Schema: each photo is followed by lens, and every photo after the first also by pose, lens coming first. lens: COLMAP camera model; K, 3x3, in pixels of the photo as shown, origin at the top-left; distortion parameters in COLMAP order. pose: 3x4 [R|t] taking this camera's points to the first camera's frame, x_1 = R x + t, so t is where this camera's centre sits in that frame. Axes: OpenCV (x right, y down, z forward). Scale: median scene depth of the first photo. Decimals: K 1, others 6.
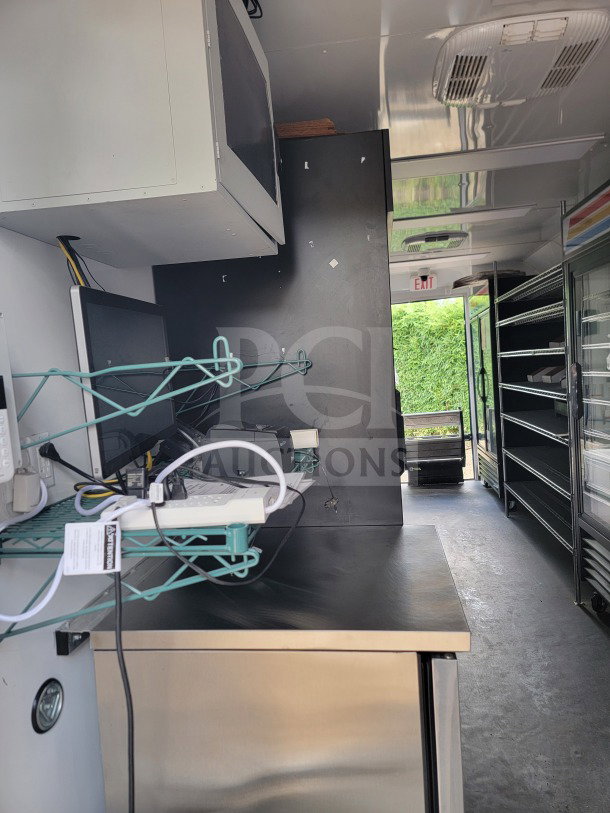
lens RADIAL K [[563.4, 0, 309.2], [0, 563.4, 408.5], [0, 0, 1]] dist [0.087989, -0.079069]
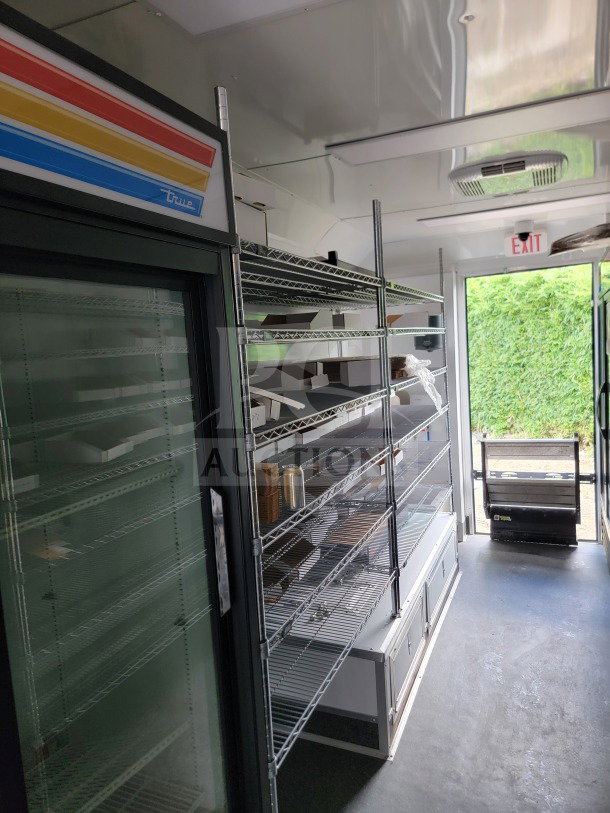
lens RADIAL K [[568.8, 0, 307.1], [0, 568.8, 411.7], [0, 0, 1]] dist [0.082419, -0.074773]
pose [[0.963762, 0.042171, -0.263409, 0.204651], [-0.024546, 0.997256, 0.069848, -0.098390], [0.265632, -0.060851, 0.962152, 0.402131]]
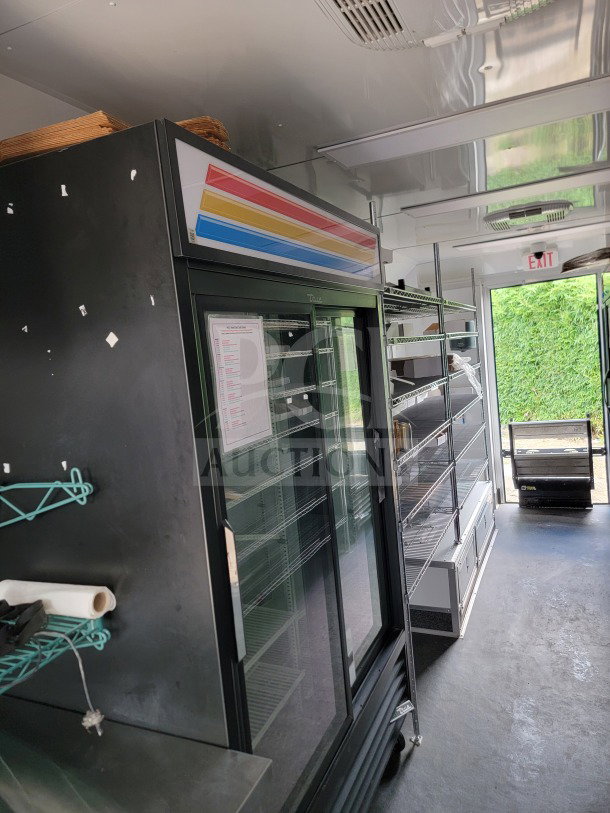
lens RADIAL K [[562.4, 0, 307.7], [0, 562.4, 416.4], [0, 0, 1]] dist [0.085868, -0.080752]
pose [[0.958627, 0.006604, -0.284587, 0.170086], [0.012135, 0.997874, 0.064034, -0.082571], [0.284405, -0.064838, 0.956509, 0.174752]]
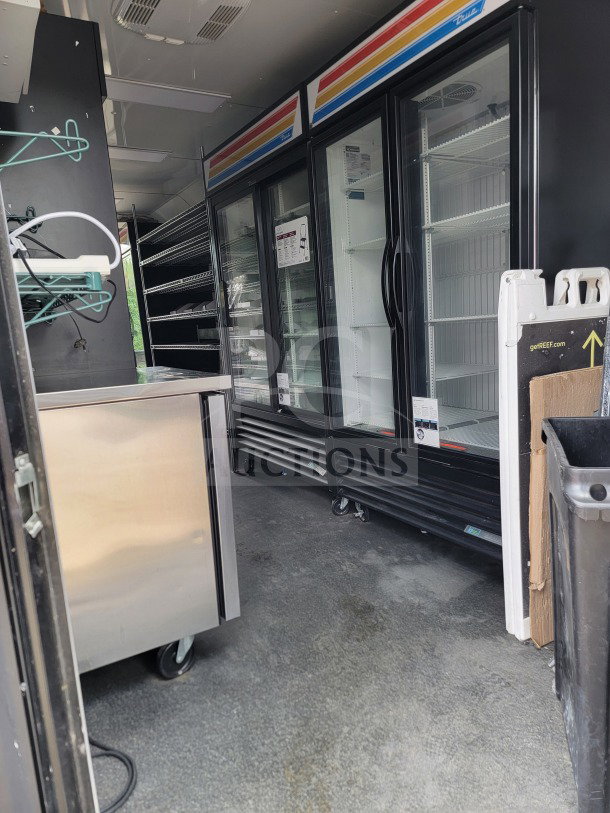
lens RADIAL K [[562.4, 0, 307.7], [0, 562.4, 416.4], [0, 0, 1]] dist [0.085868, -0.080752]
pose [[0.790350, -0.087867, 0.606322, -0.116637], [0.059116, 0.995982, 0.067276, 0.099110], [-0.609797, -0.017329, 0.792368, -0.079722]]
